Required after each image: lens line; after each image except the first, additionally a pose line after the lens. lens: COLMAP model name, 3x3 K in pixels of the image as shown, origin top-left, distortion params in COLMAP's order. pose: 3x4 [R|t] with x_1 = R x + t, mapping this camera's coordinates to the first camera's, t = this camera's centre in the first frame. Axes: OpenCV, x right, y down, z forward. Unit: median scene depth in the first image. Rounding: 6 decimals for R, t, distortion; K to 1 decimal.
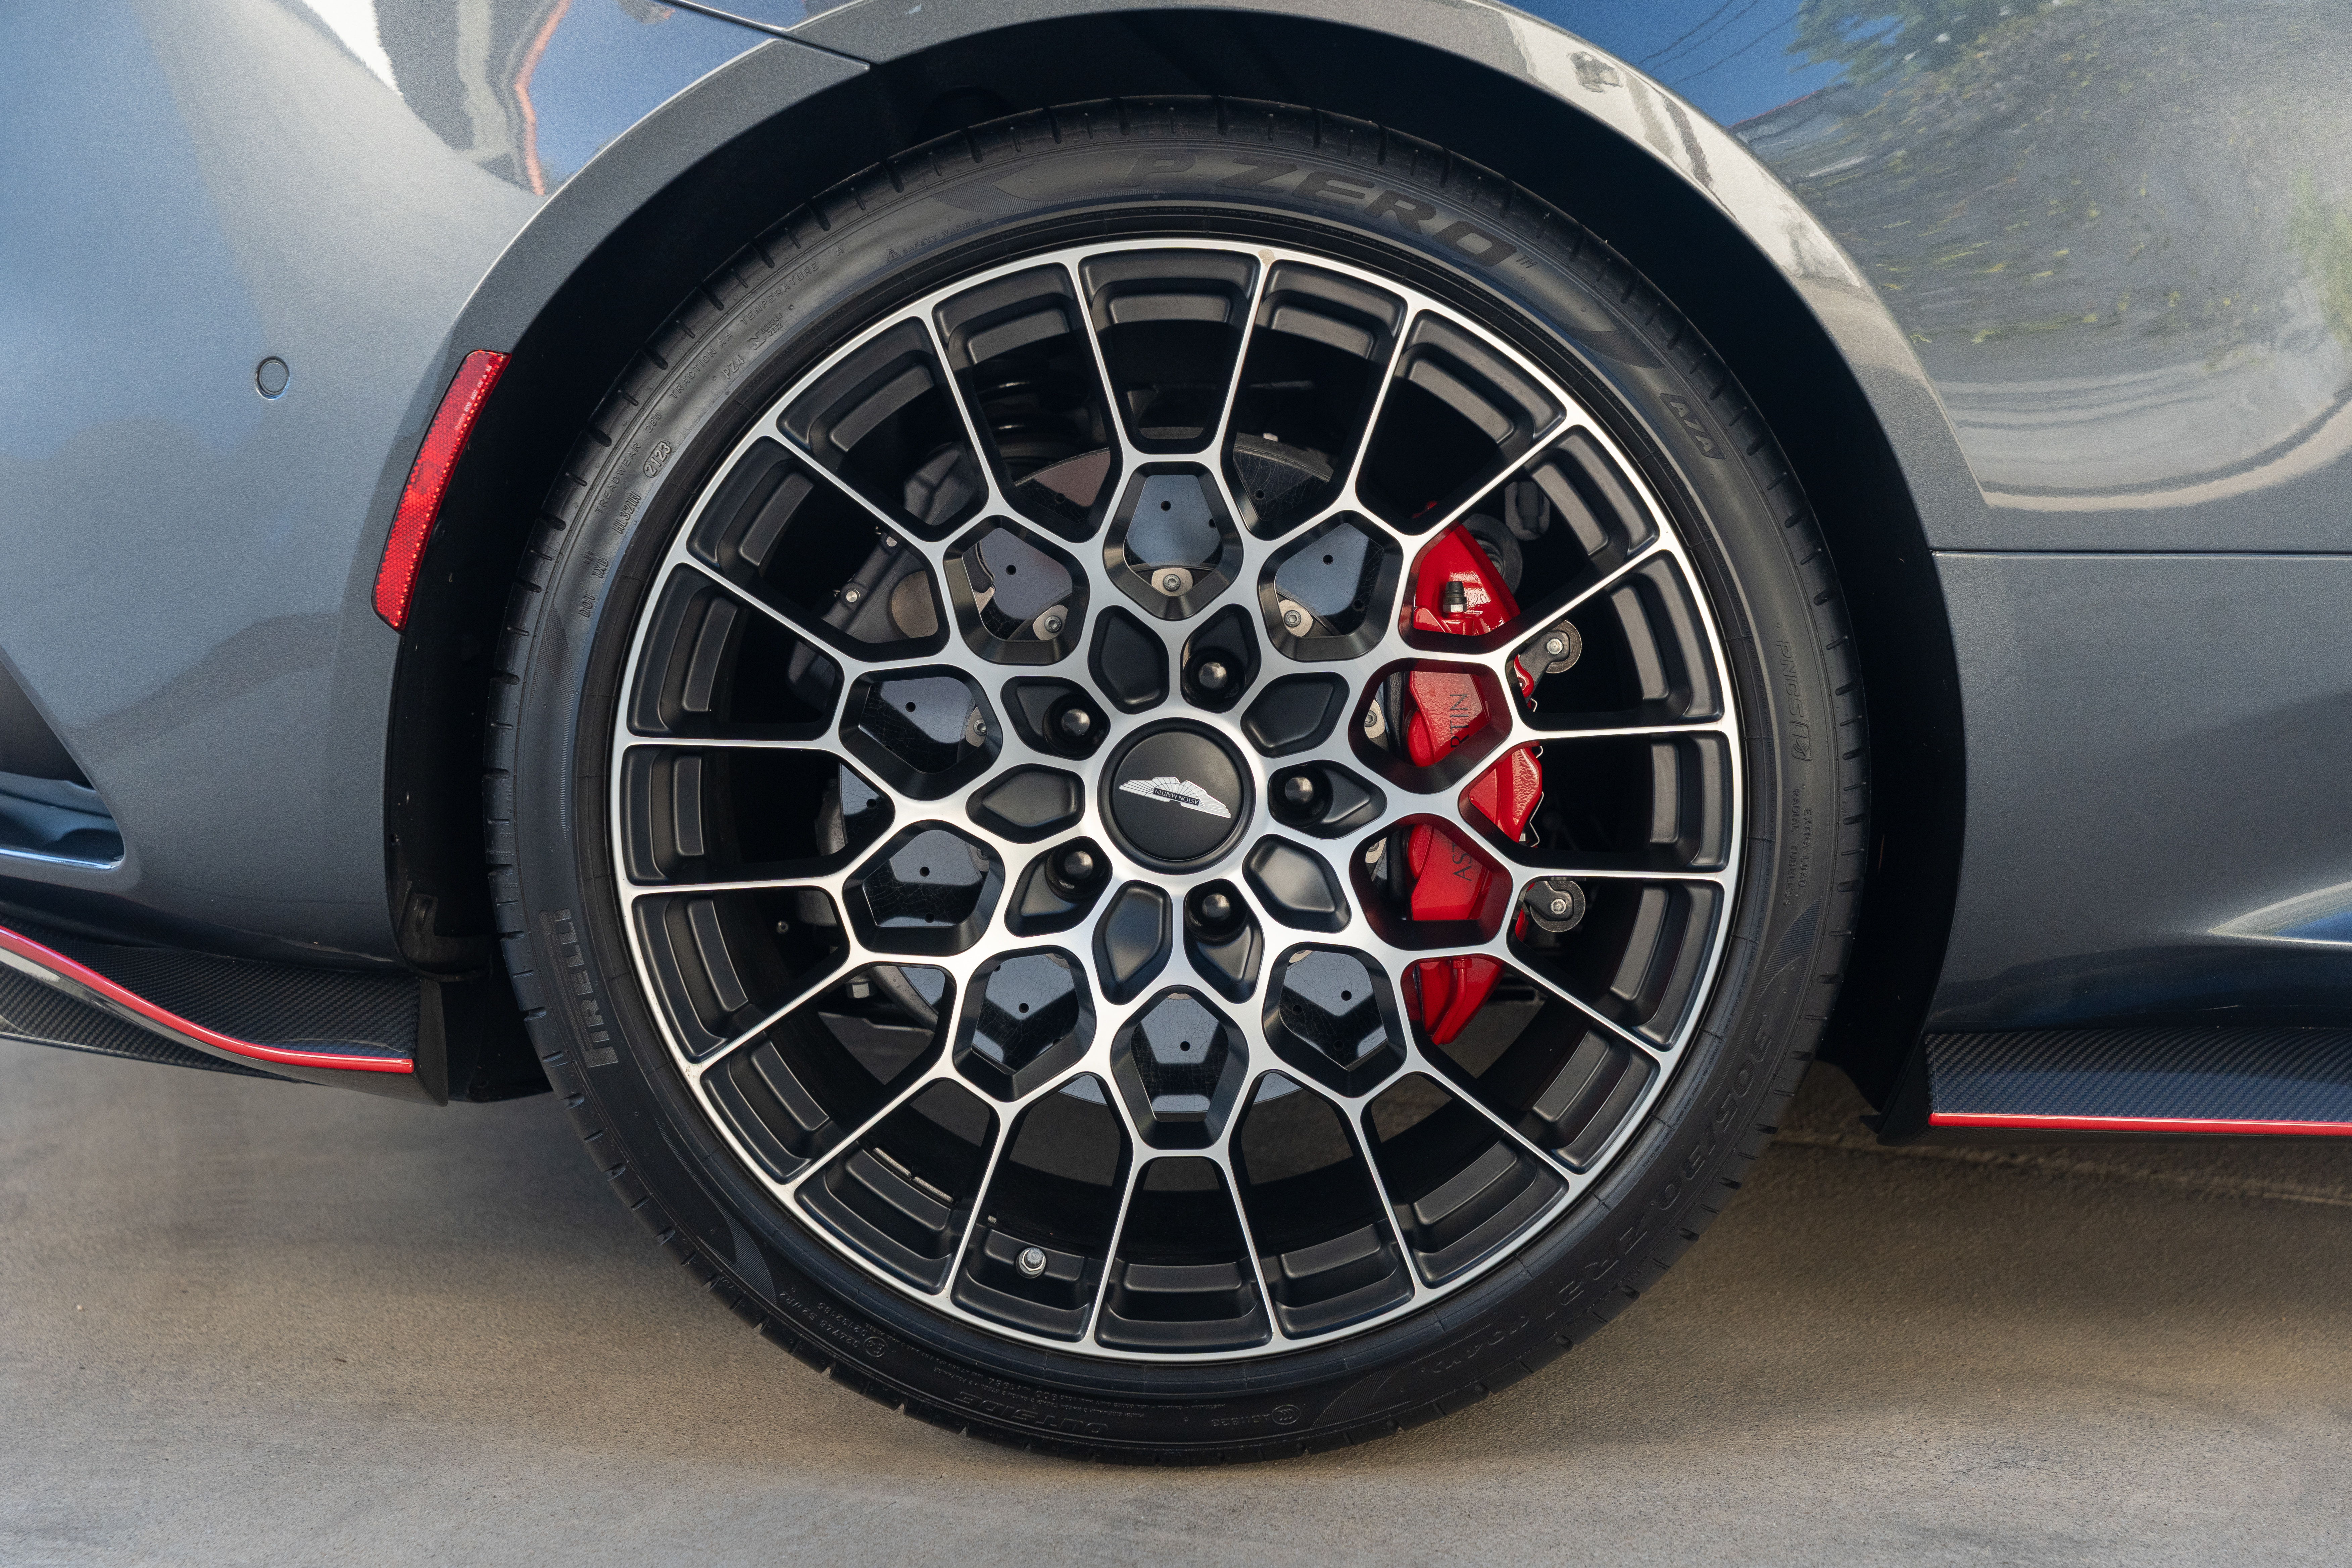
lens RADIAL K [[4707.1, 0, 1175.9], [0, 4707.1, 782.5], [0, 0, 1]] dist [0.013359, 0.000000]
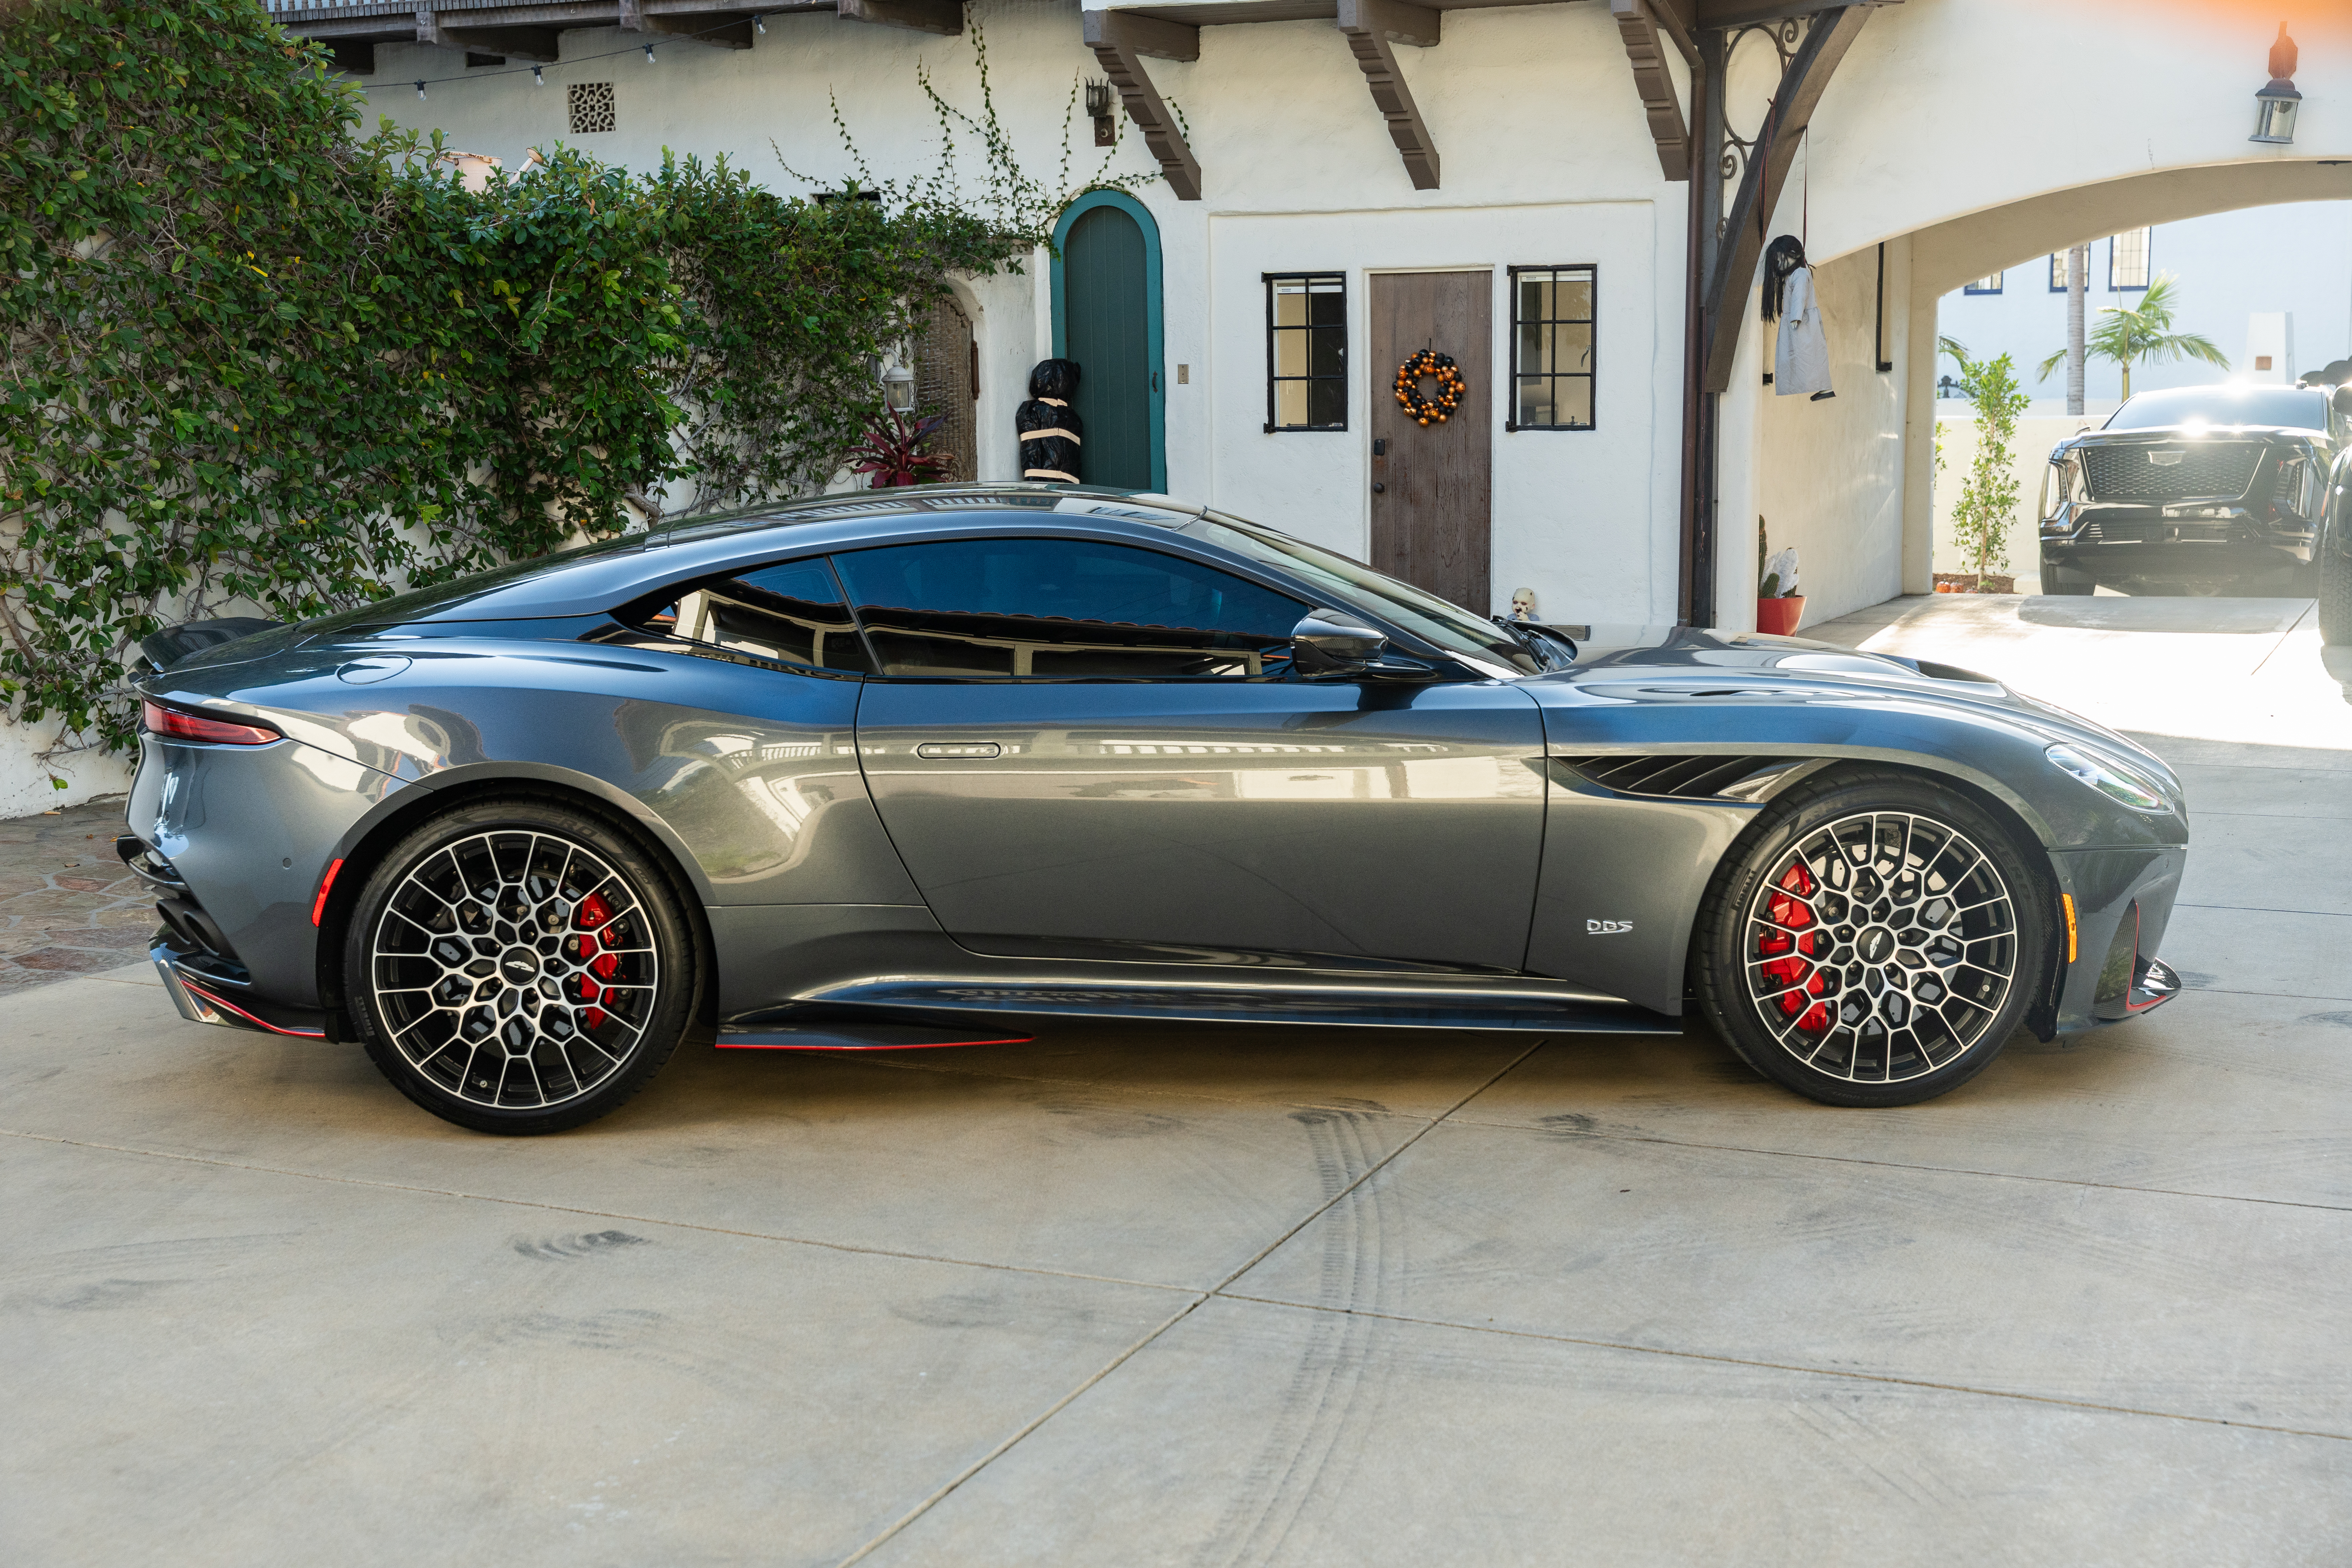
lens RADIAL K [[2856.3, 0, 1177.0], [0, 2856.3, 789.3], [0, 0, 1]] dist [0.007290, 0.000000]
pose [[0.998634, -0.000409, 0.052244, 0.431031], [0.000906, 0.999955, -0.009491, -0.123907], [-0.052237, 0.009526, 0.998589, -1.446161]]
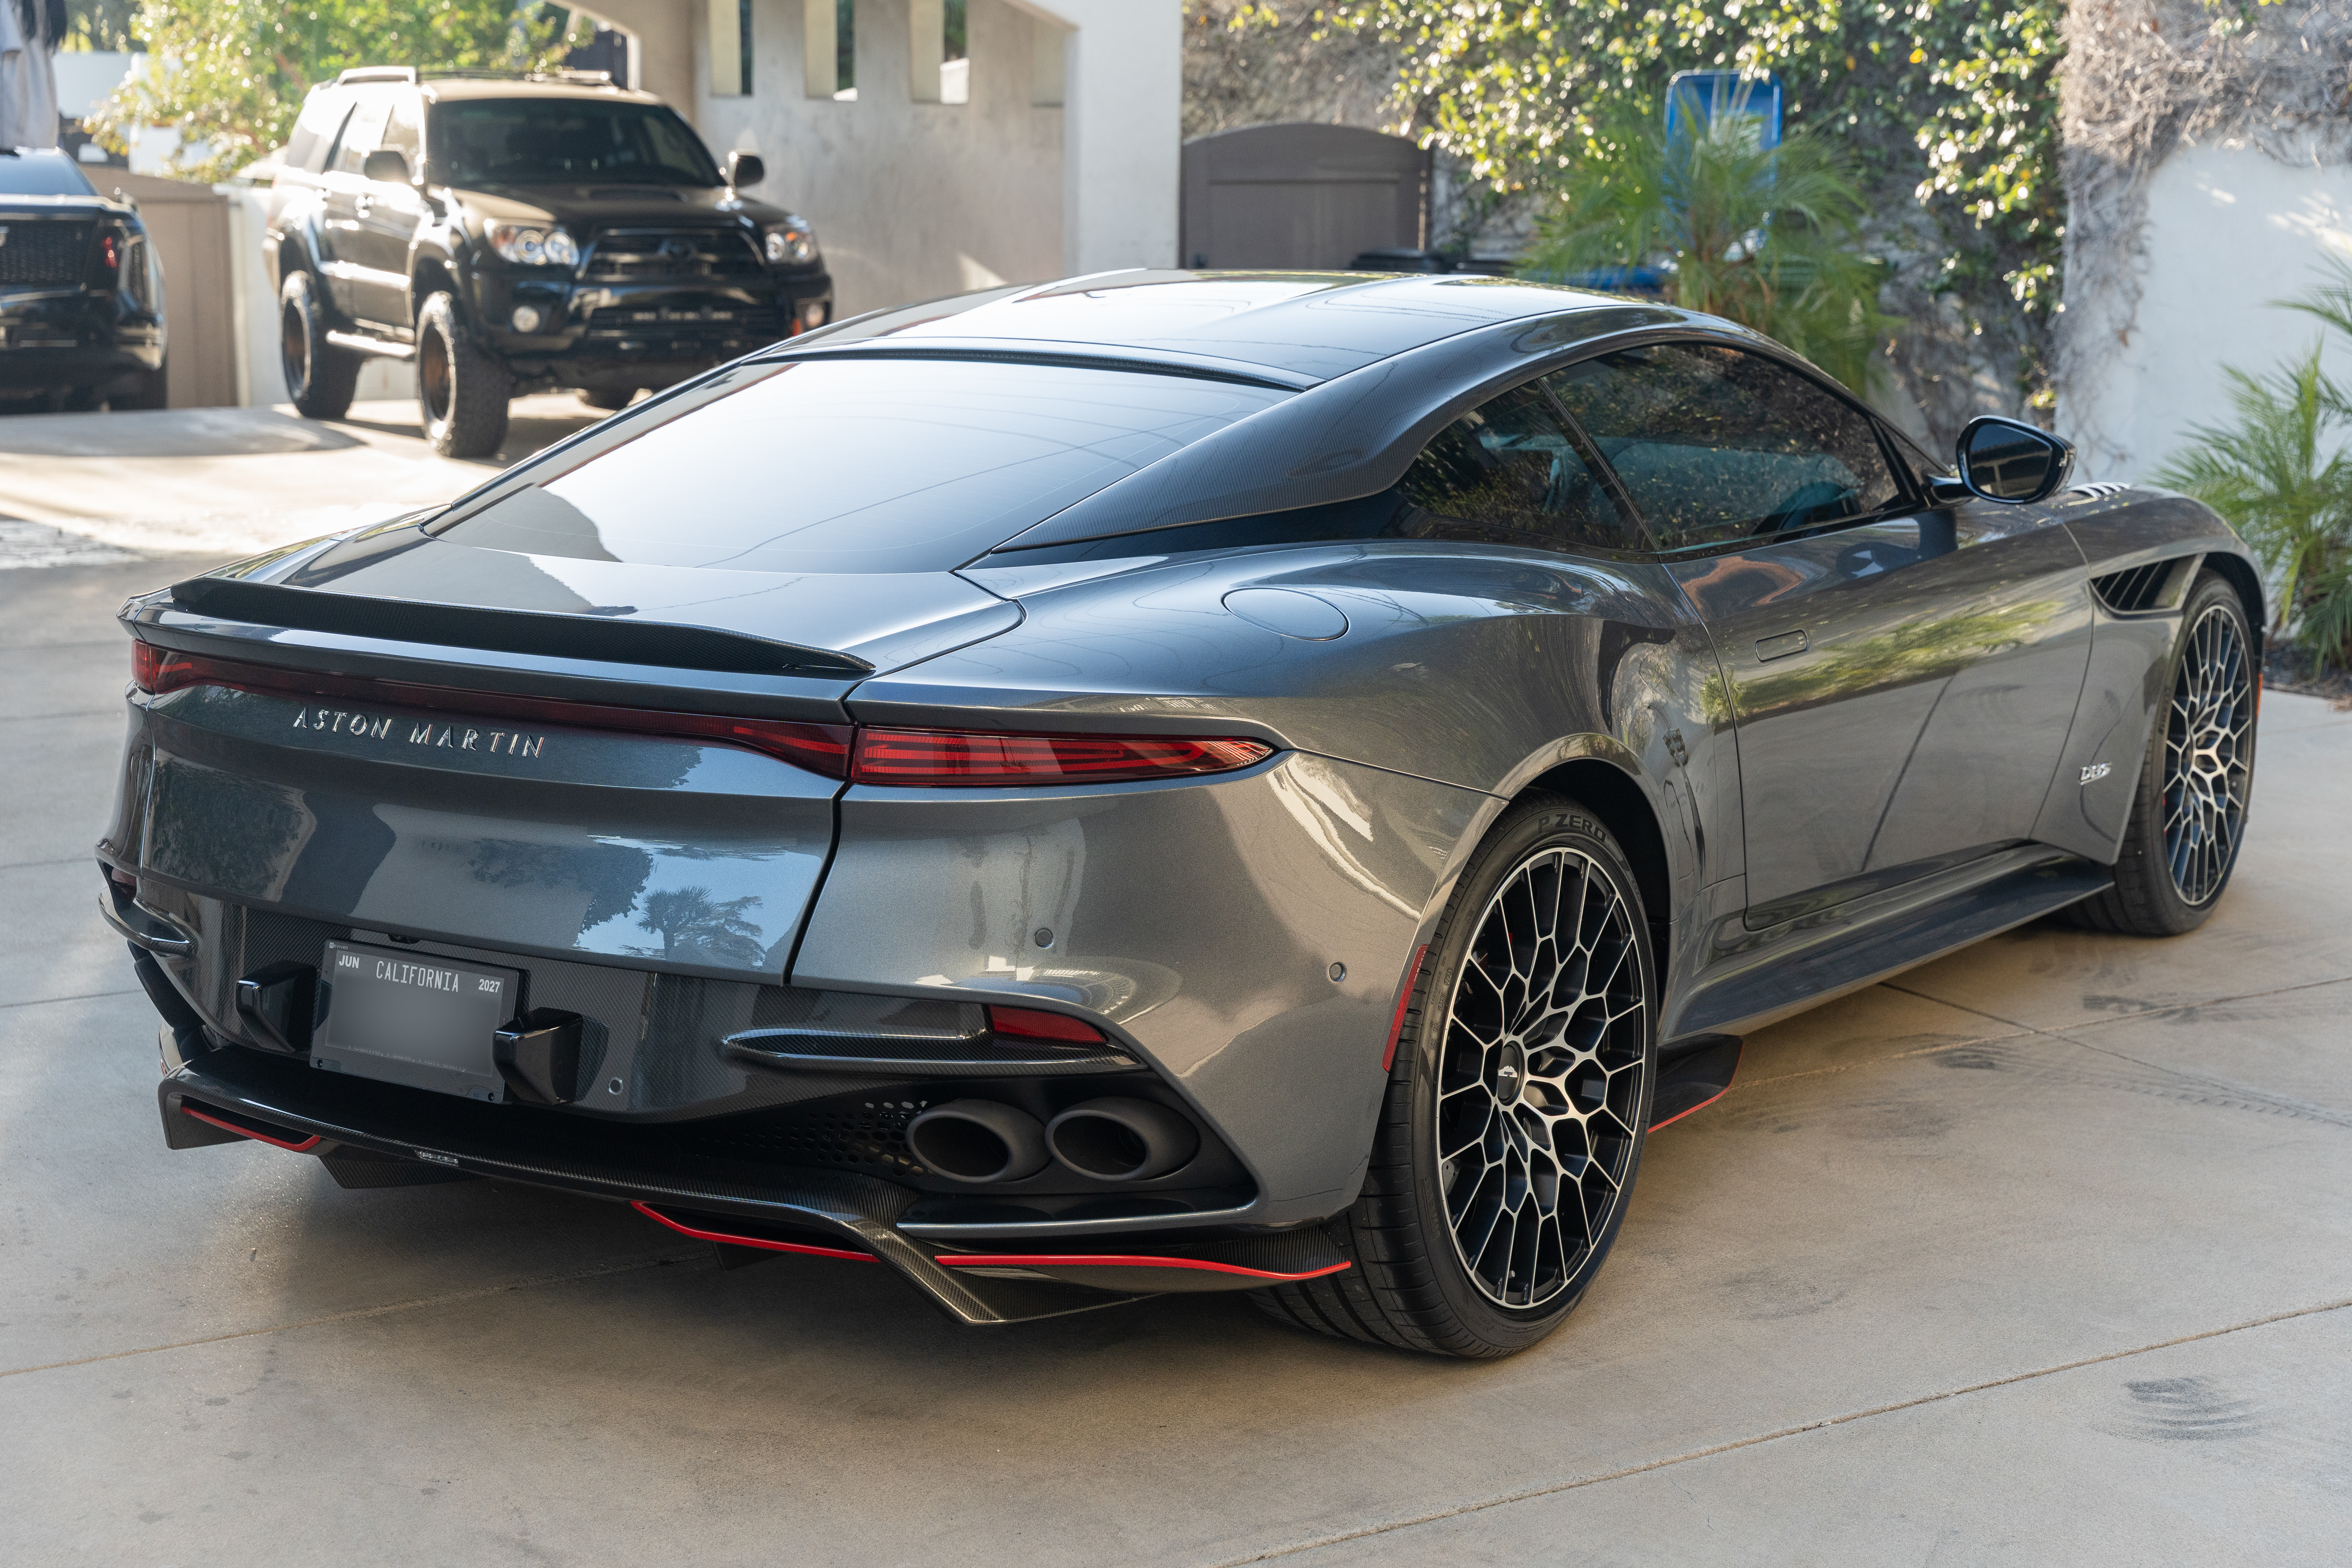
lens RADIAL K [[3471.6, 0, 1176.5], [0, 3471.6, 783.4], [0, 0, 1]] dist [0.039029, 0.000000]
pose [[0.529529, -0.135922, 0.837331, -1.578793], [0.114664, 0.989489, 0.088107, -0.324066], [-0.840506, 0.049357, 0.539549, 0.175372]]
